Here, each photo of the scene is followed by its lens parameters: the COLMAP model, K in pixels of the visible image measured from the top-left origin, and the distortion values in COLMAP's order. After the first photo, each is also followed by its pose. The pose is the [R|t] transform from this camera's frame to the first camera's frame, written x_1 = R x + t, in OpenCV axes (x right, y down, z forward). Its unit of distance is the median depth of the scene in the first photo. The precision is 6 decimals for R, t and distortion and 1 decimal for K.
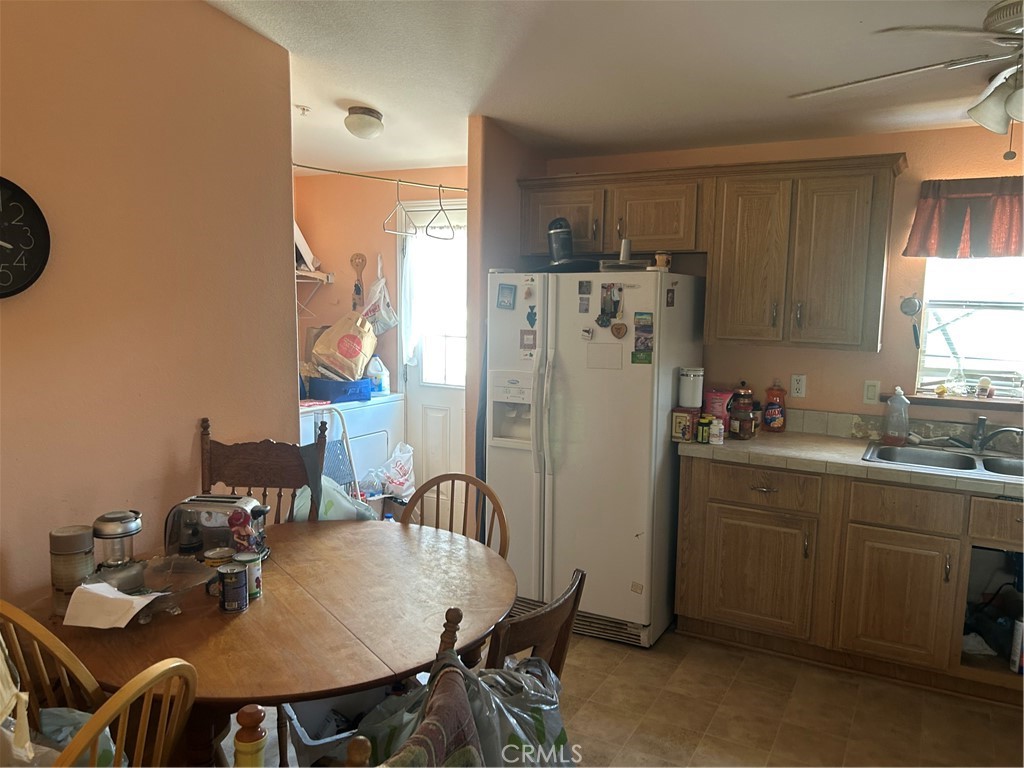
lens RADIAL K [[760.2, 0, 505.4], [0, 760.2, 384.3], [0, 0, 1]] dist [0.050564, -0.062940]
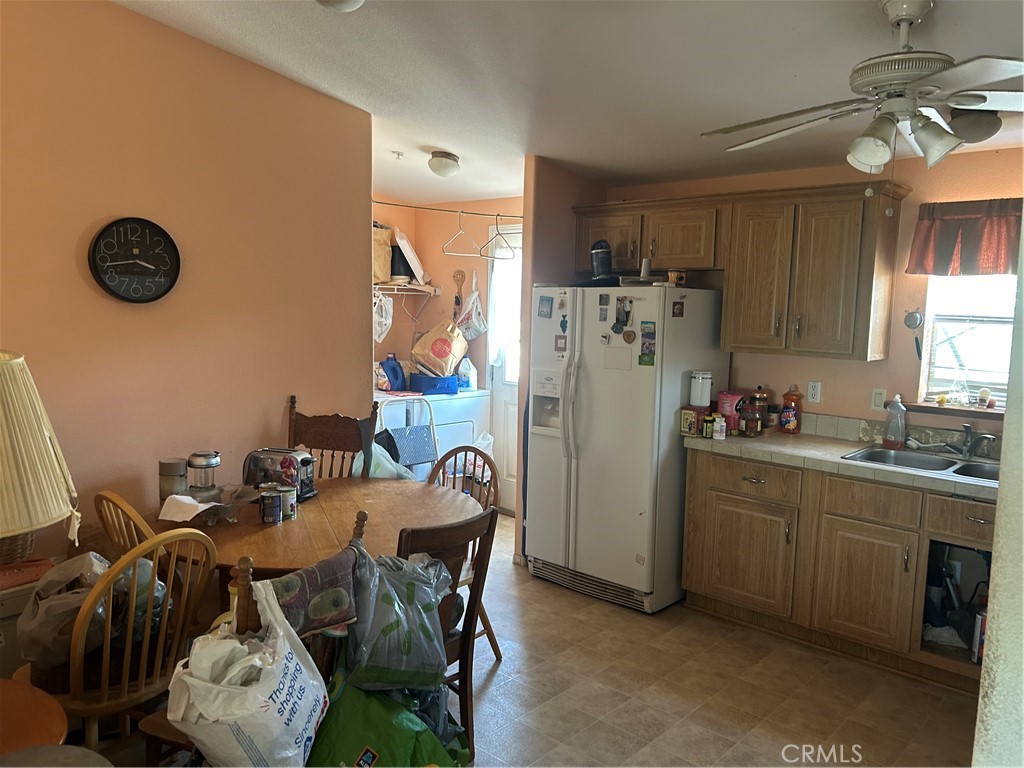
lens RADIAL K [[760.2, 0, 518.3], [0, 760.2, 385.6], [0, 0, 1]] dist [0.050564, -0.062940]
pose [[0.973418, 0.034476, -0.226426, 0.243371], [-0.037978, 0.999217, -0.011125, 0.023153], [0.225865, 0.019428, 0.973965, -0.169614]]
